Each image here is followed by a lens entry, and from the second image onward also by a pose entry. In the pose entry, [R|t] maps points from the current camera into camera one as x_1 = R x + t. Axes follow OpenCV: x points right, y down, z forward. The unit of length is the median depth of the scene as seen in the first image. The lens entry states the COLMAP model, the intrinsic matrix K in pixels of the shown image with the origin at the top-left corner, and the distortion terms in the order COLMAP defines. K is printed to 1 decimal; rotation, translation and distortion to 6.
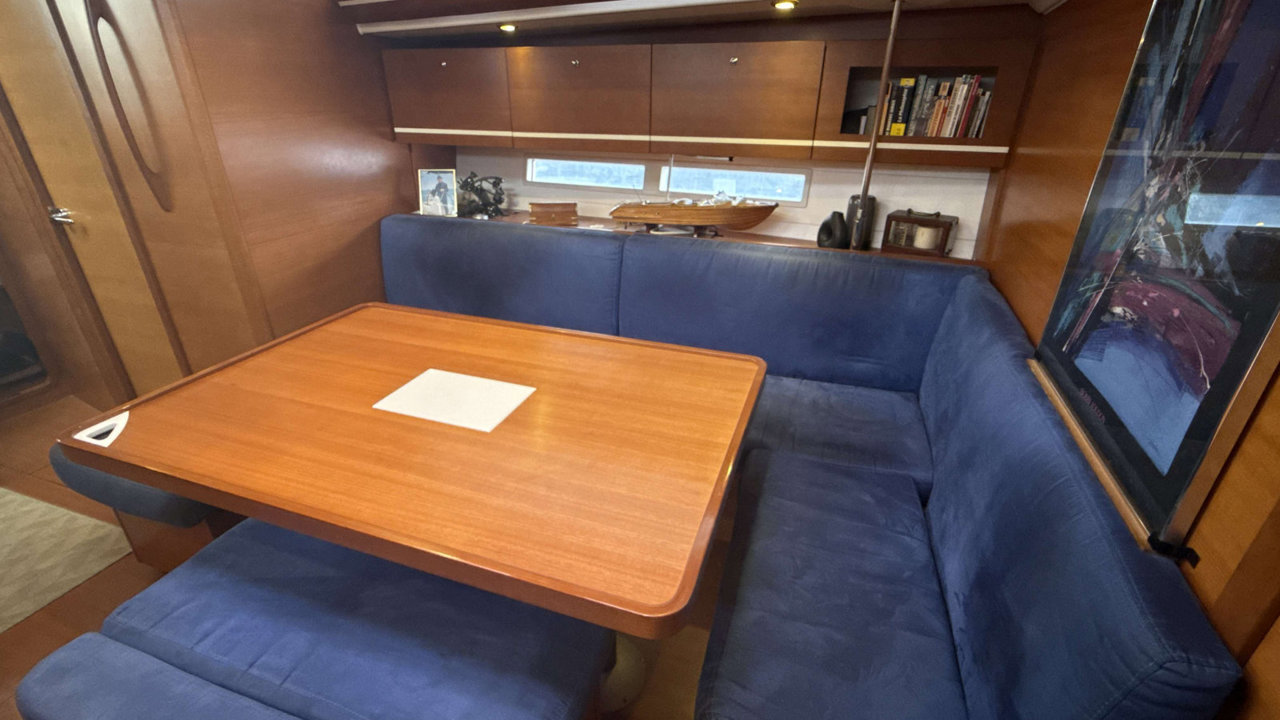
lens RADIAL K [[565.1, 0, 641.7], [0, 565.1, 364.6], [0, 0, 1]] dist [-0.001800, -0.000158]
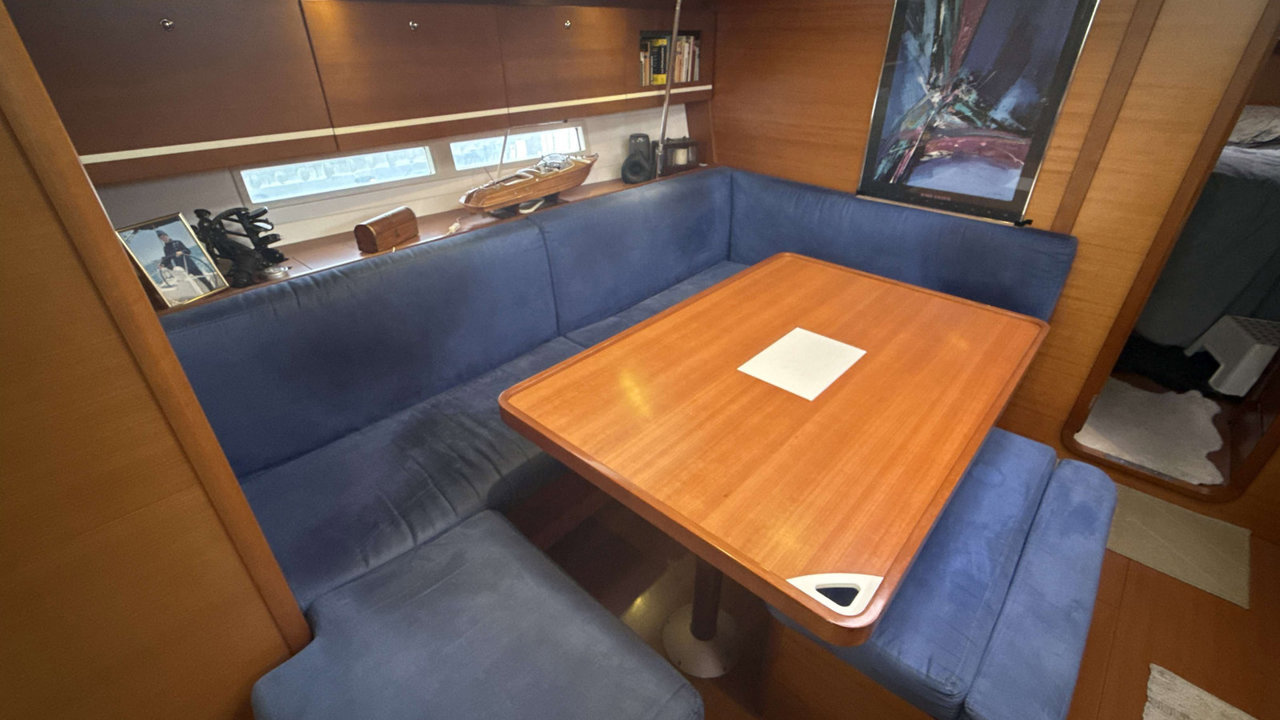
lens RADIAL K [[565.1, 0, 641.7], [0, 565.1, 364.6], [0, 0, 1]] dist [-0.001800, -0.000158]
pose [[0.389438, -0.479299, 0.786518, -0.822659], [0.401486, 0.856874, 0.323381, -0.259193], [-0.828944, 0.189839, 0.526131, 0.420391]]
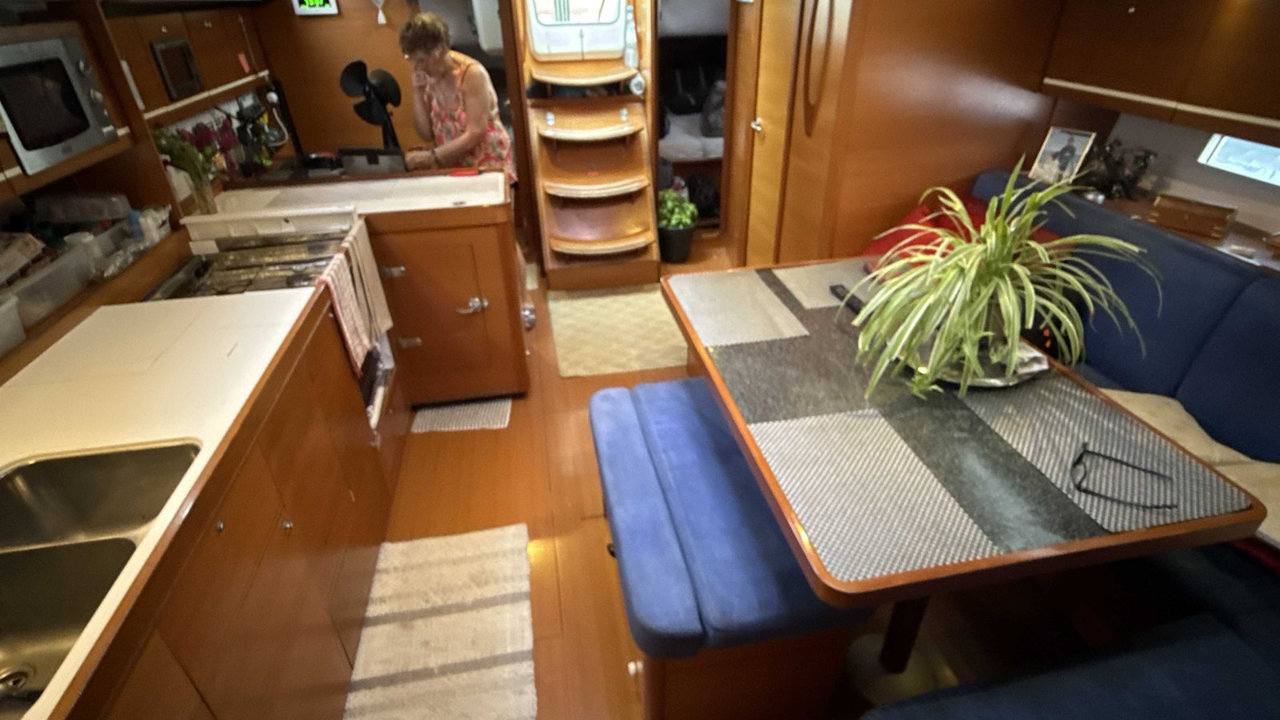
lens RADIAL K [[631.7, 0, 640.0], [0, 631.7, 360.0], [0, 0, 1]] dist [-0.000304, -0.000028]
pose [[0.502454, 0.433453, -0.748103, 0.220134], [-0.361512, 0.891313, 0.273625, -0.069512], [0.785398, 0.132965, 0.604542, -0.071659]]
